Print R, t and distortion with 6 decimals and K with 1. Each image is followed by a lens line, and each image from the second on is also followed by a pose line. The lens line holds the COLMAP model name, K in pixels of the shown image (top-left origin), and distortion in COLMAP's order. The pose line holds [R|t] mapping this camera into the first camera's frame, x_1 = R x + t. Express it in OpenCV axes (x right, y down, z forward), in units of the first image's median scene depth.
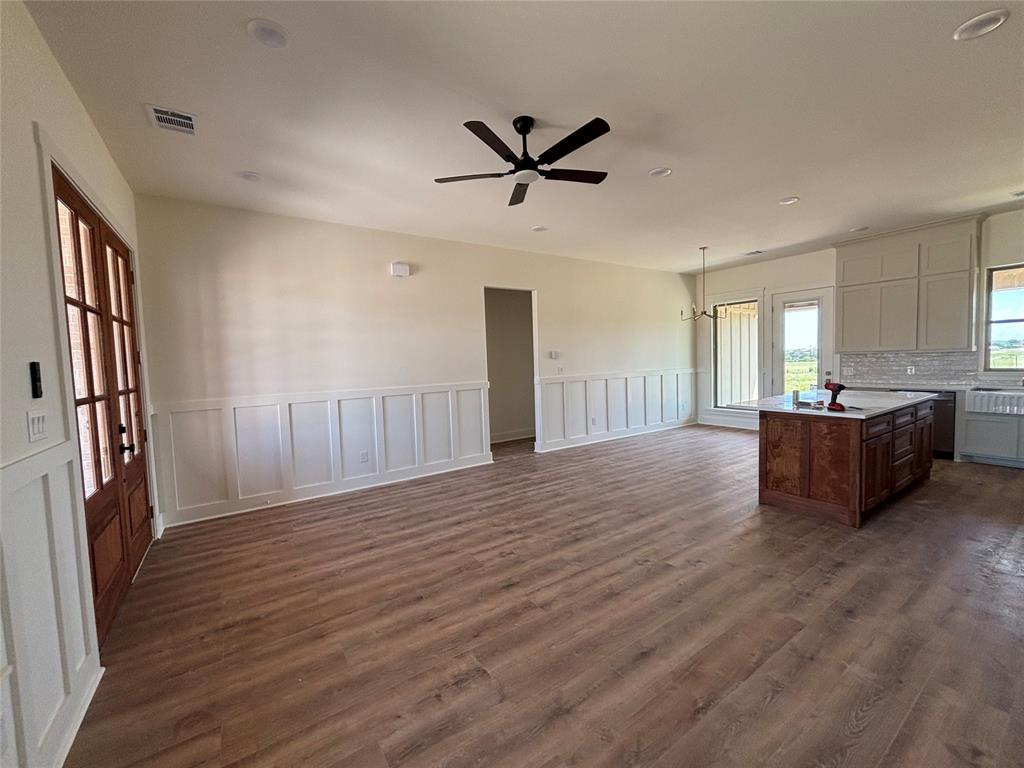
lens RADIAL K [[414.6, 0, 512.0], [0, 414.6, 384.0], [0, 0, 1]] dist [0.009211, -0.000052]
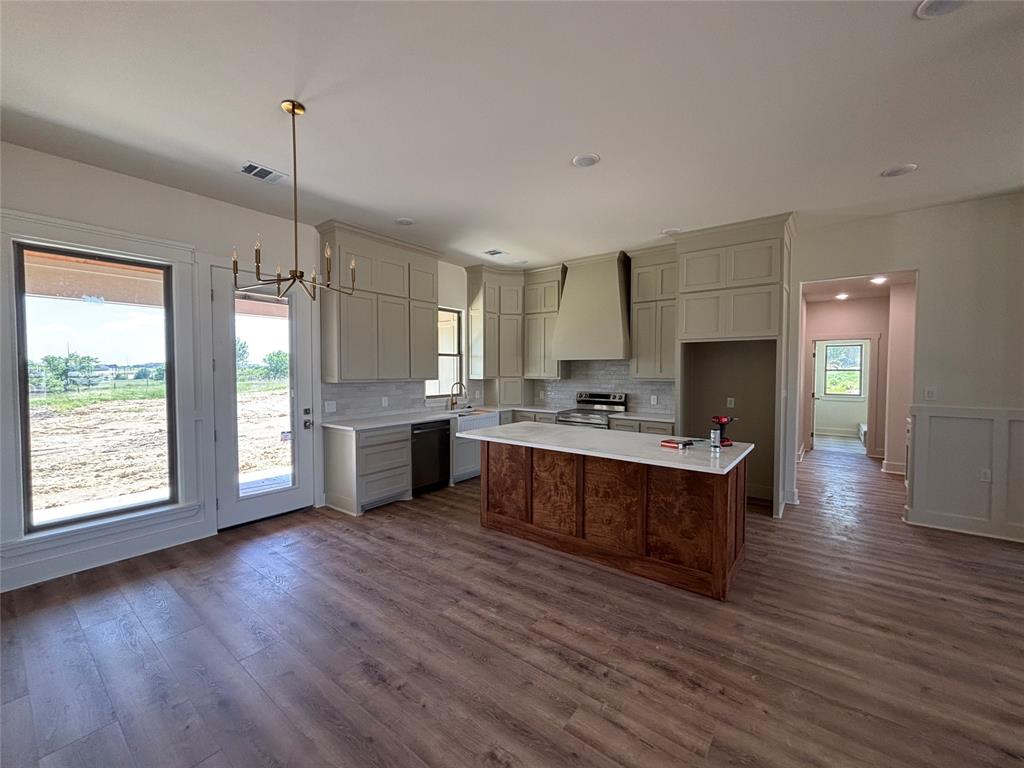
lens RADIAL K [[414.6, 0, 512.0], [0, 414.6, 384.0], [0, 0, 1]] dist [0.009211, -0.000052]
pose [[-0.315891, -0.003456, 0.948789, 0.068821], [0.064401, 0.997609, 0.025076, -0.131354], [-0.946607, 0.069024, -0.314913, 1.823744]]
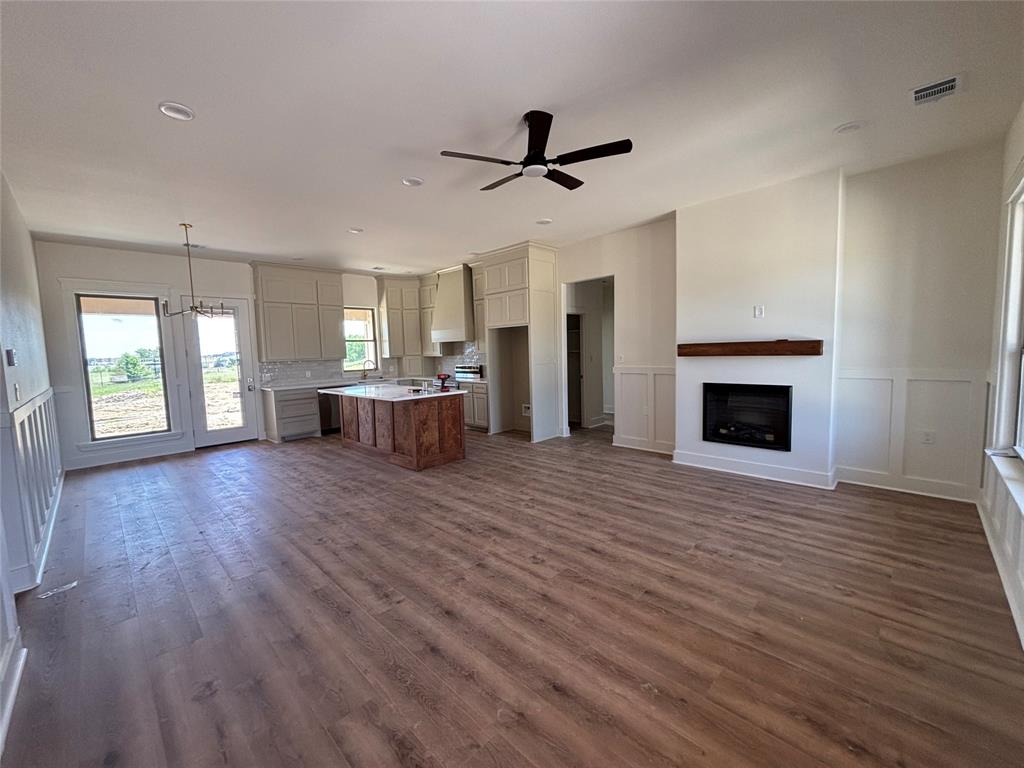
lens RADIAL K [[416.6, 0, 506.3], [0, 416.6, 383.5], [0, 0, 1]] dist [0.016743, 0.000050]
pose [[-0.189854, -0.043642, 0.980842, -0.848276], [0.093706, 0.993646, 0.062350, -0.045038], [-0.977330, 0.103748, -0.184558, 1.126817]]
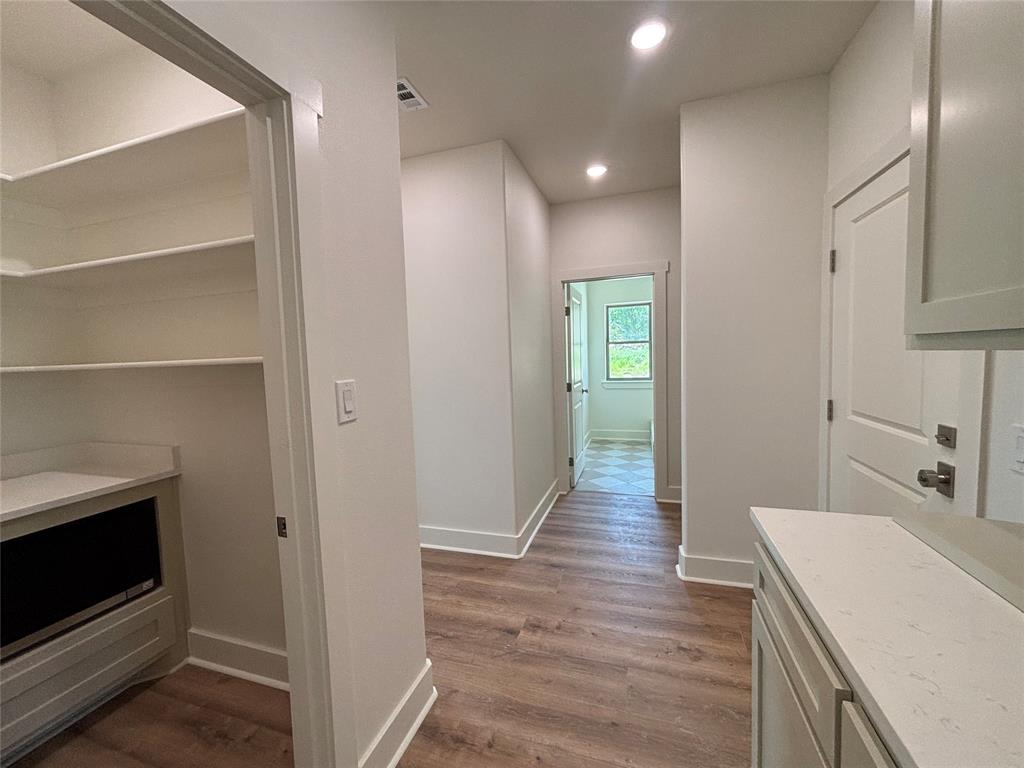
lens RADIAL K [[414.6, 0, 512.0], [0, 414.6, 384.0], [0, 0, 1]] dist [0.009211, -0.000052]
pose [[-0.611859, -0.001509, 0.790966, 0.151402], [0.100721, 0.991709, 0.079805, -0.120519], [-0.784528, 0.128496, -0.606634, 1.677769]]
